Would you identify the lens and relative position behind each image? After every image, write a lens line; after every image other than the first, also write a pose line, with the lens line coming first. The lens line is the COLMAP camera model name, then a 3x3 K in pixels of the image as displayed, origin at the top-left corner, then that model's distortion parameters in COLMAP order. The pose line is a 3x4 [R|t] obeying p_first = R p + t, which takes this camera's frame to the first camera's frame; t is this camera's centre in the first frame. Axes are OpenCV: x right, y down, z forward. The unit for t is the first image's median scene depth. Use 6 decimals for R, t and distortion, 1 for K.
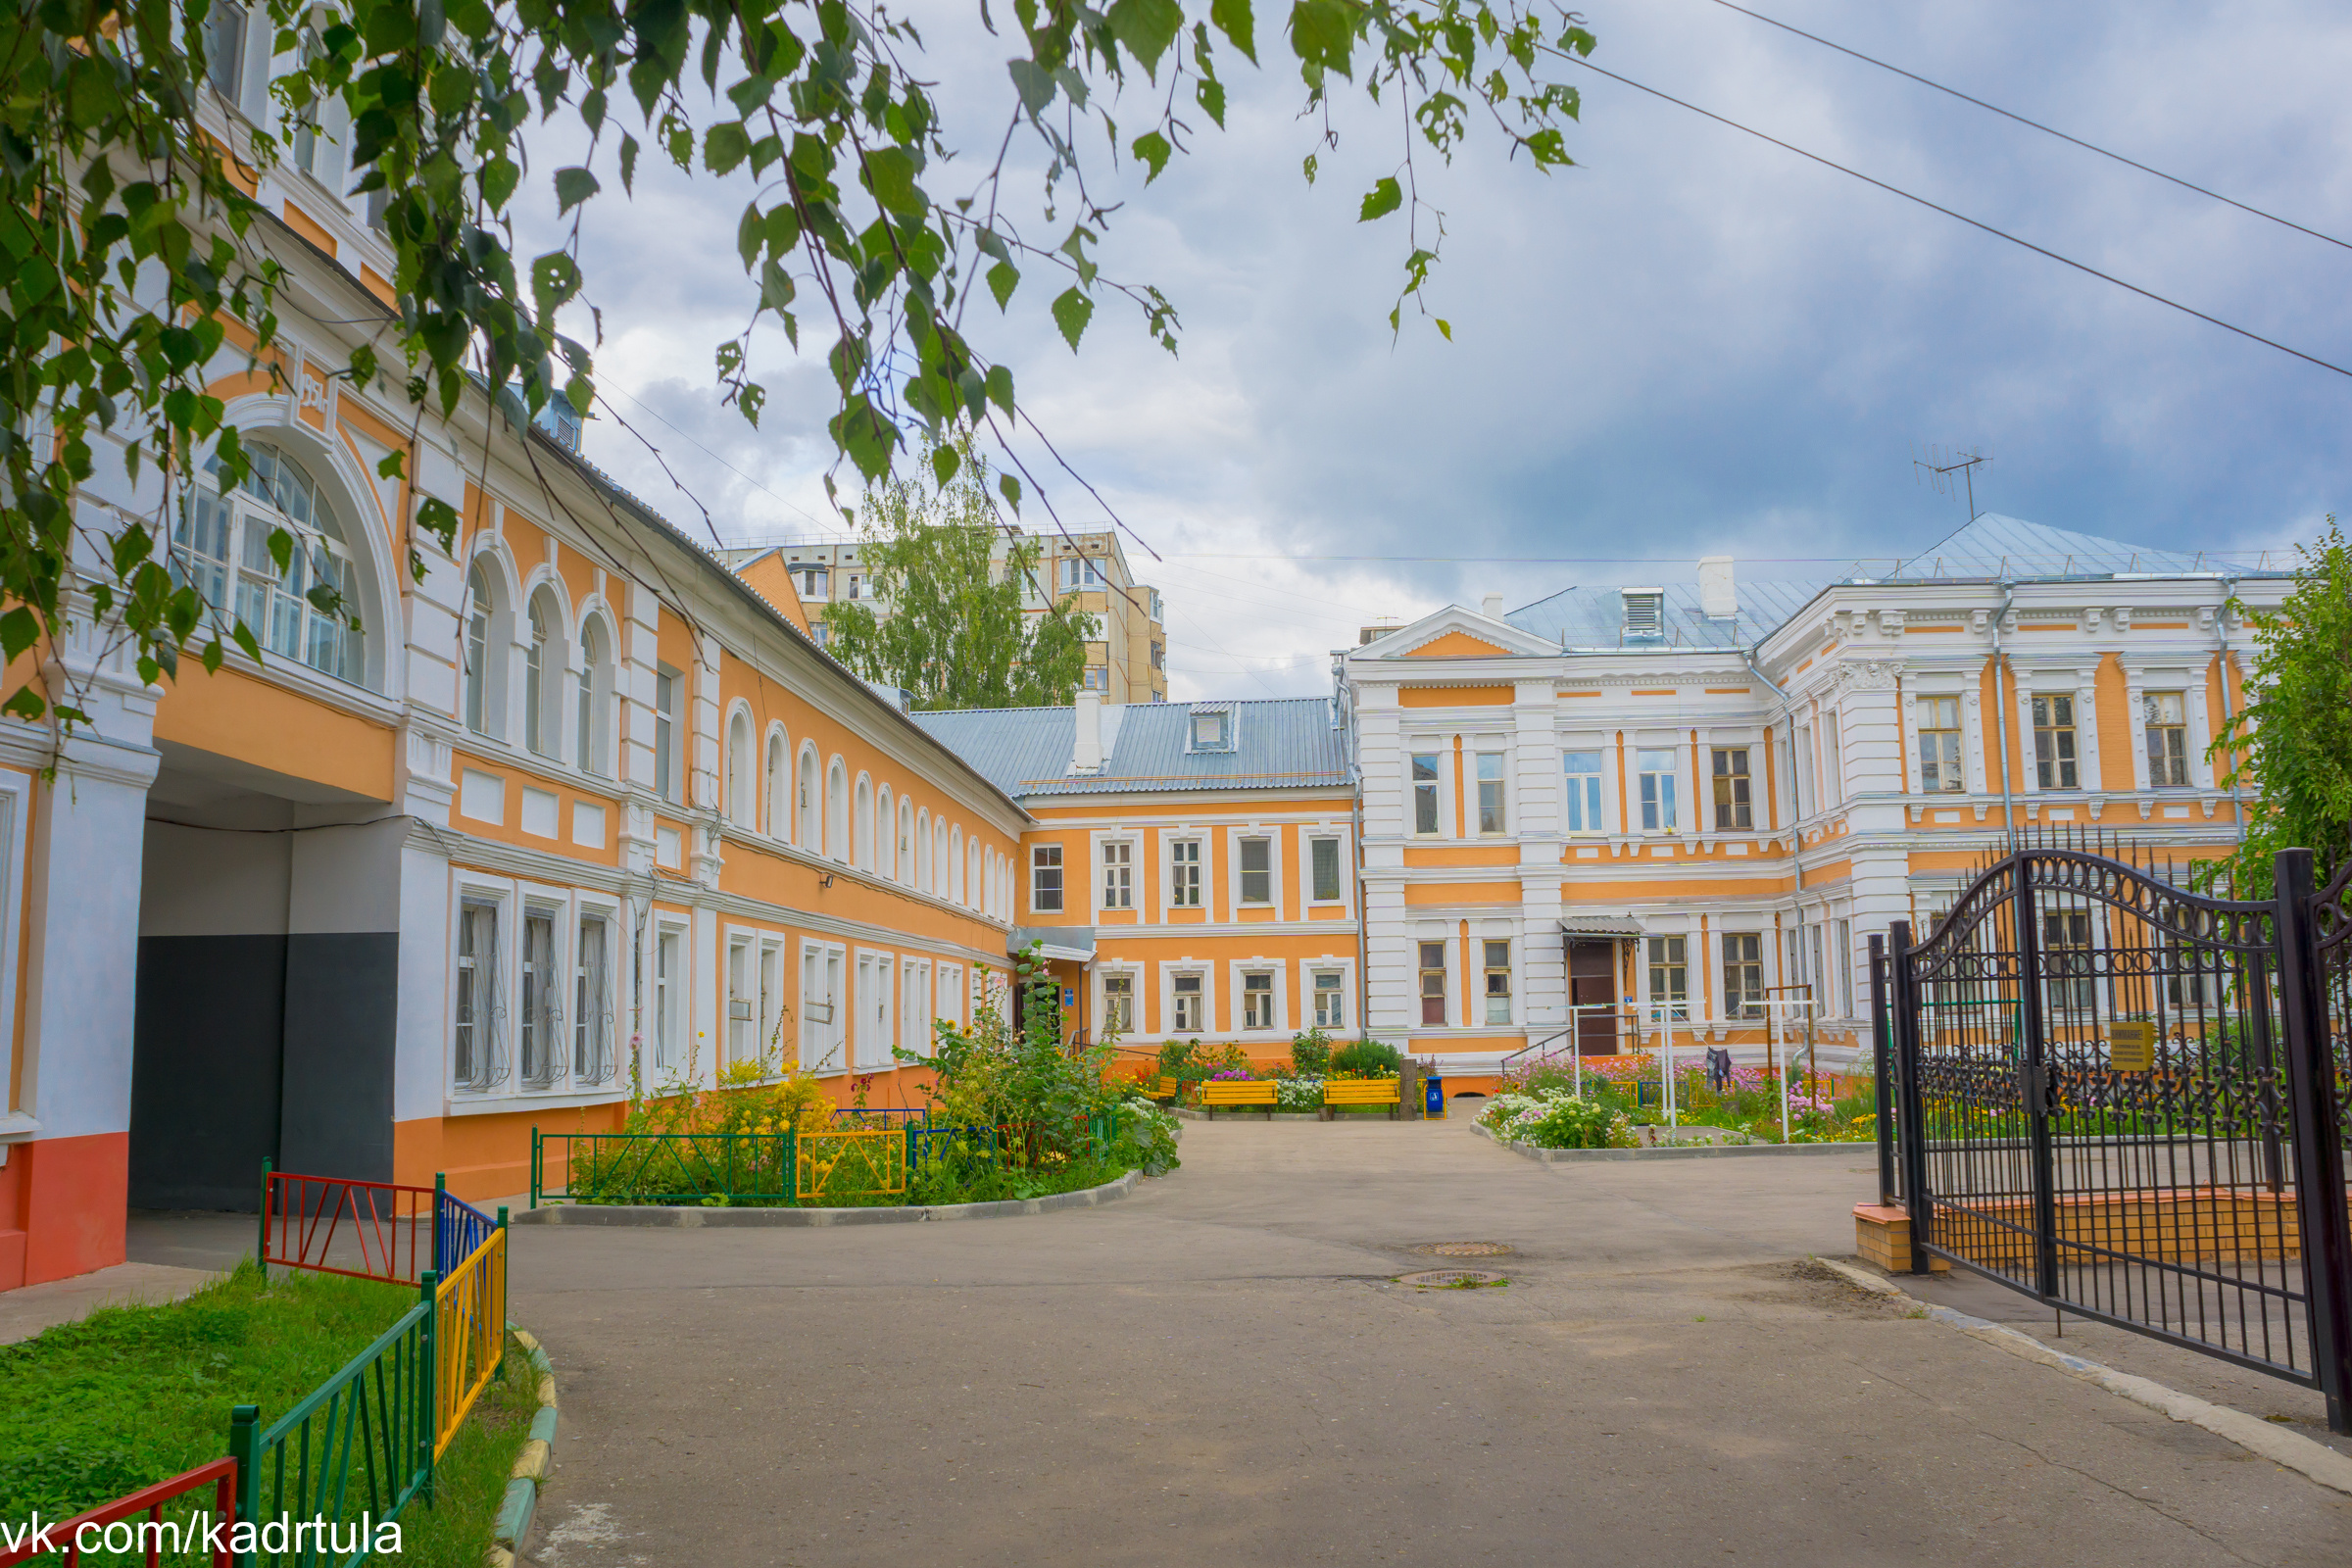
lens RADIAL K [[1922.9, 0, 1175.8], [0, 1922.9, 743.5], [0, 0, 1]] dist [-0.141399, 0.007209]
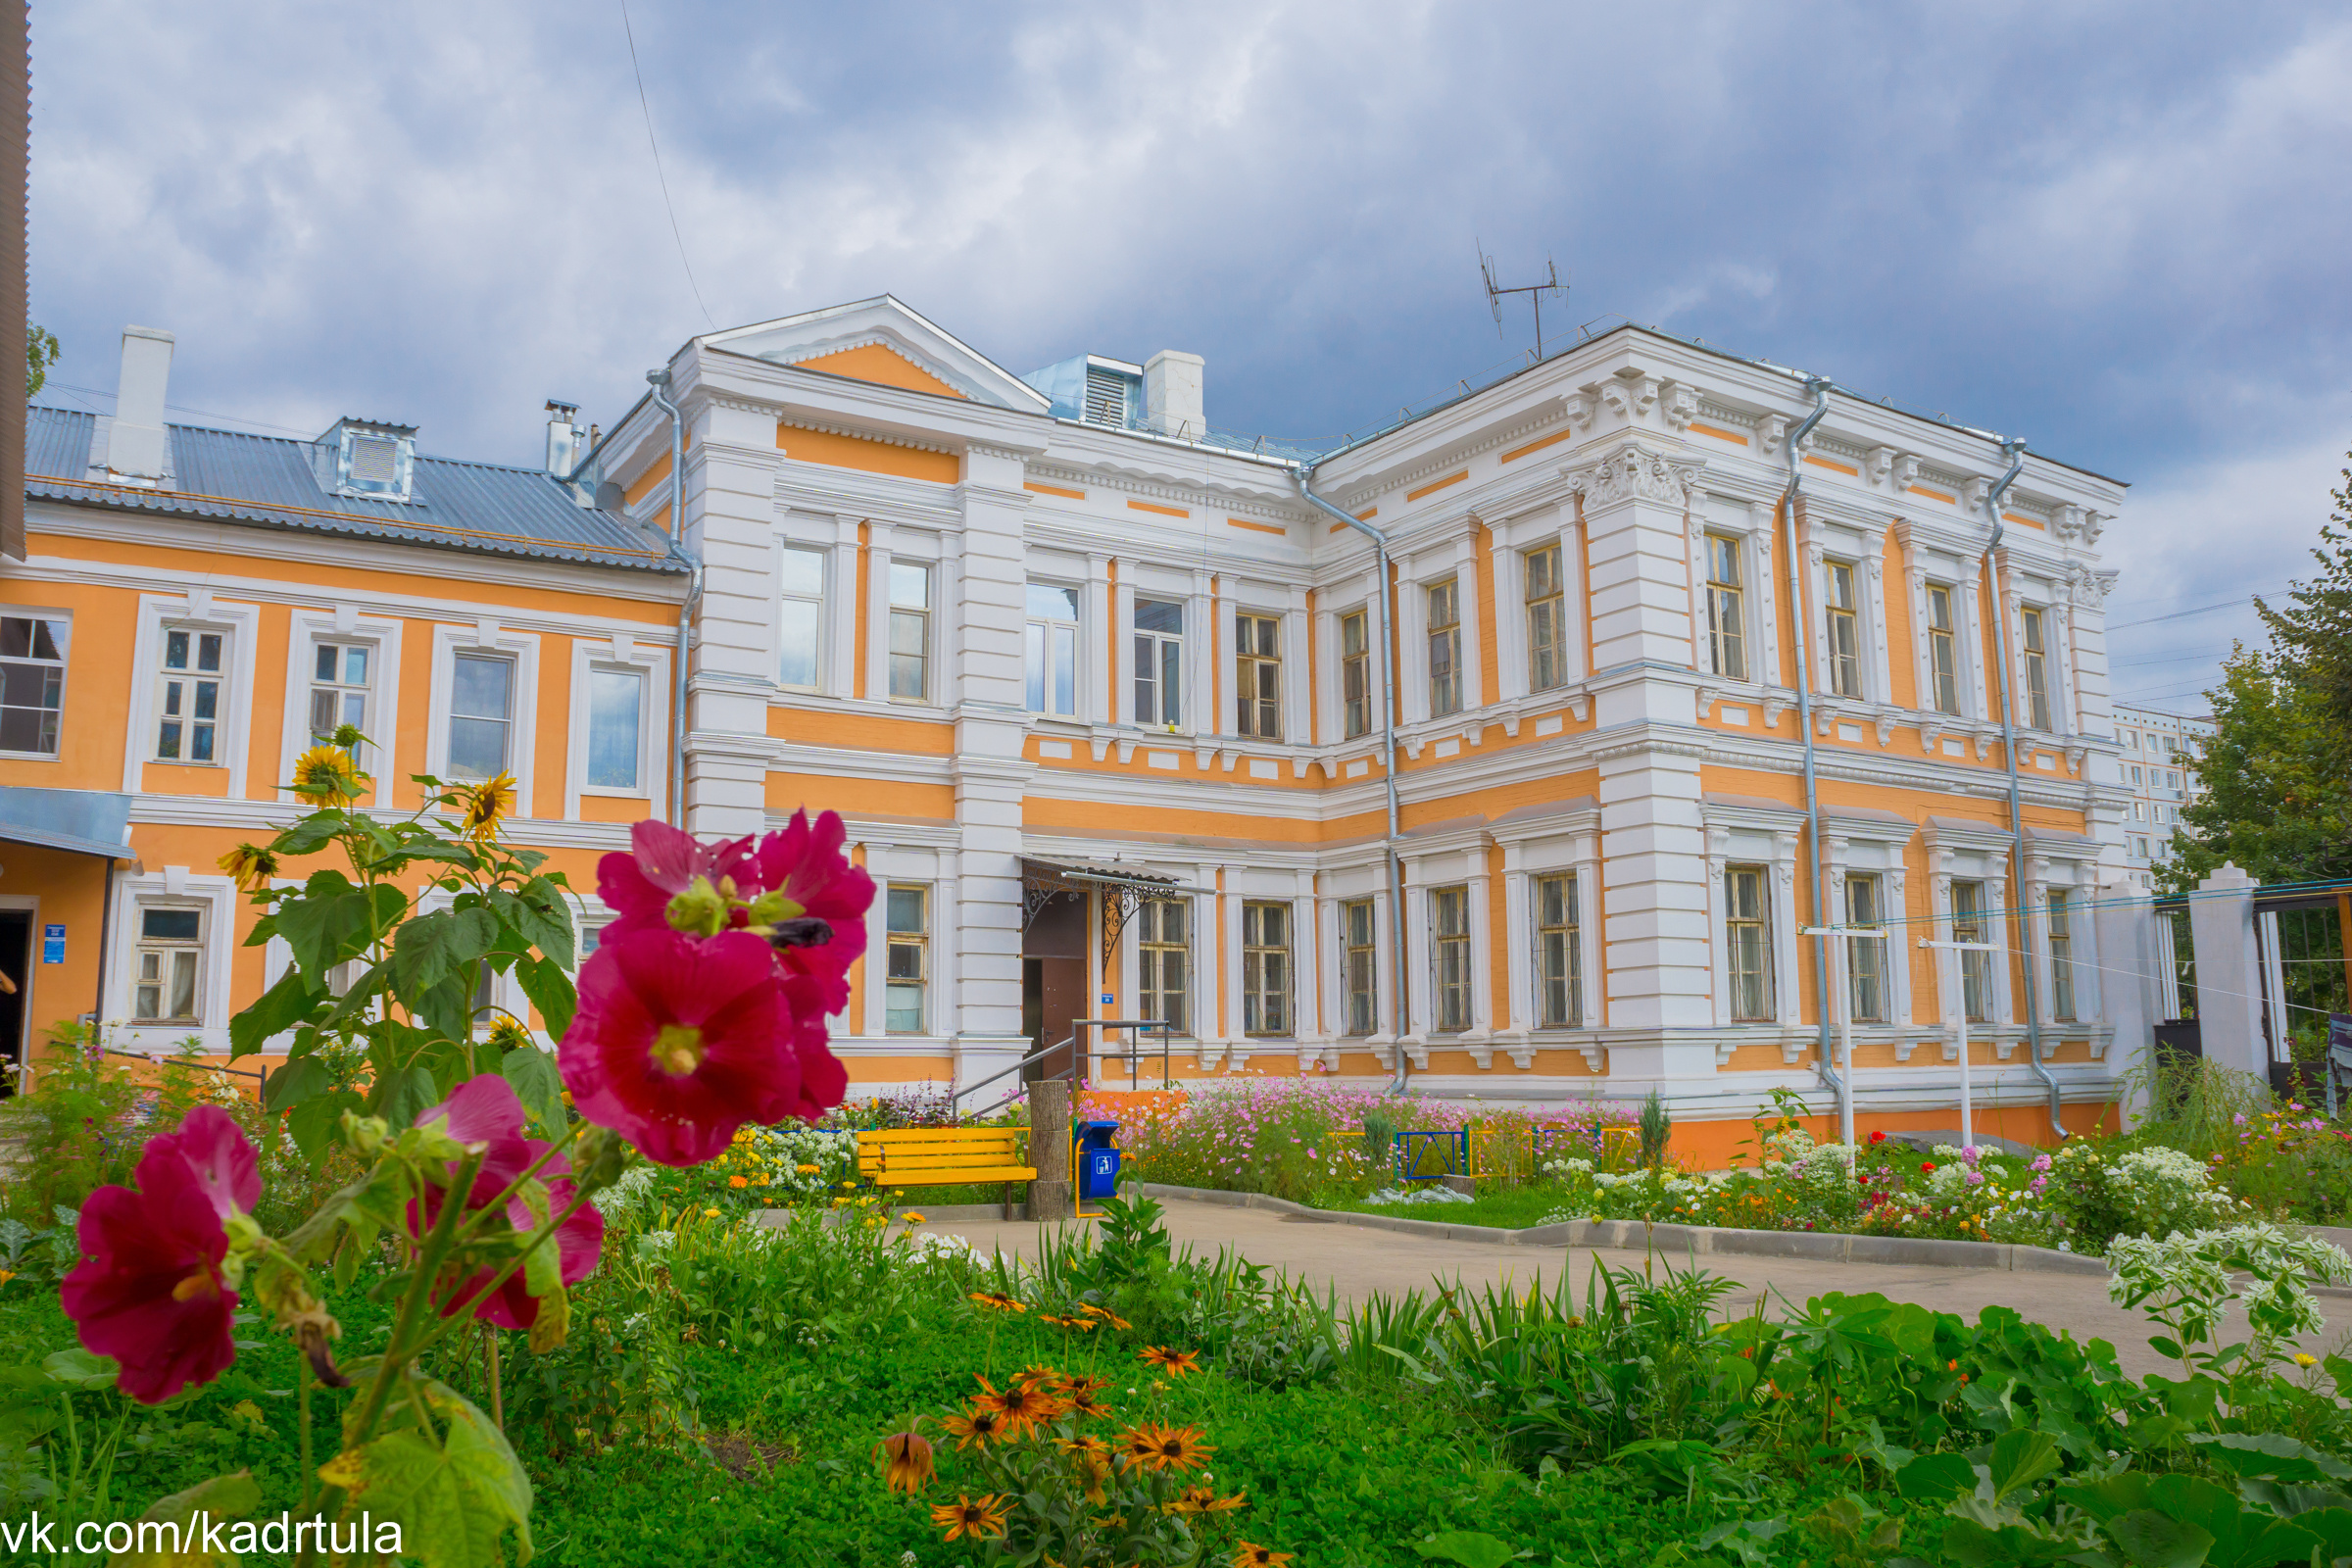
lens RADIAL K [[1922.9, 0, 1175.8], [0, 1922.9, 743.5], [0, 0, 1]] dist [-0.141399, 0.007209]
pose [[0.801258, 0.110898, 0.587951, -0.105768], [-0.087513, 0.993827, -0.068190, 0.093145], [-0.591884, 0.003184, 0.806017, 0.498727]]
